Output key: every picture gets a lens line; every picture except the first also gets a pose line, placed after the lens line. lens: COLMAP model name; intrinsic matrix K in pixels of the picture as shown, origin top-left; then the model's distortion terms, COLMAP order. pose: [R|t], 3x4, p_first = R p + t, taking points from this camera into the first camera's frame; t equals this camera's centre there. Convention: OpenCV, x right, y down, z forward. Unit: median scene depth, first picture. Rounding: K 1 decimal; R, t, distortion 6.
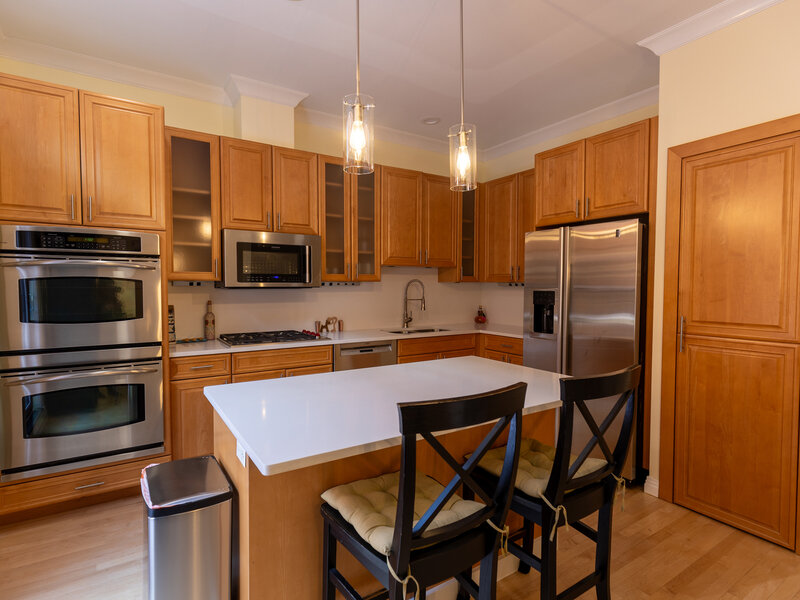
lens RADIAL K [[408.6, 0, 397.0], [0, 408.6, 303.6], [0, 0, 1]] dist [-0.002171, 0.004110]
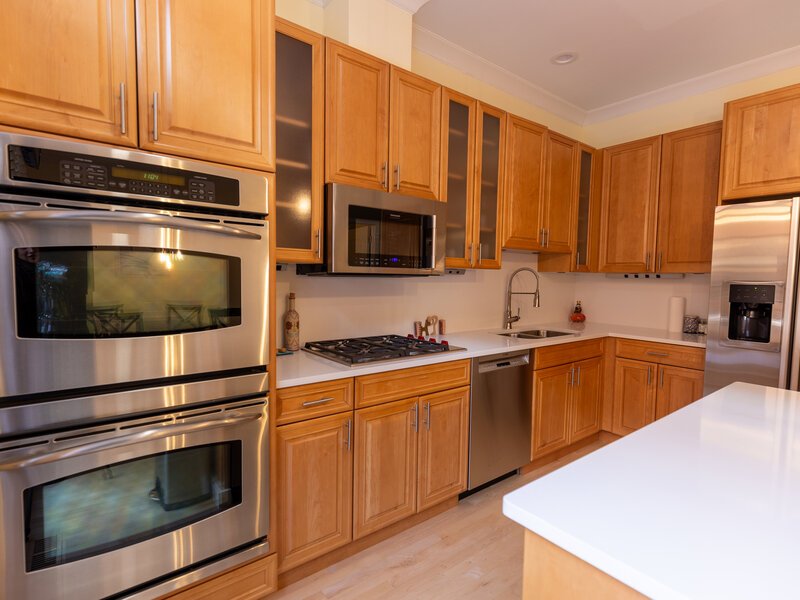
lens RADIAL K [[408.6, 0, 404.6], [0, 408.6, 304.0], [0, 0, 1]] dist [-0.002171, 0.004110]
pose [[0.995184, 0.007937, 0.097702, -0.338537], [-0.010236, 0.999682, 0.023051, -0.006490], [-0.097488, -0.023940, 0.994949, 0.312958]]
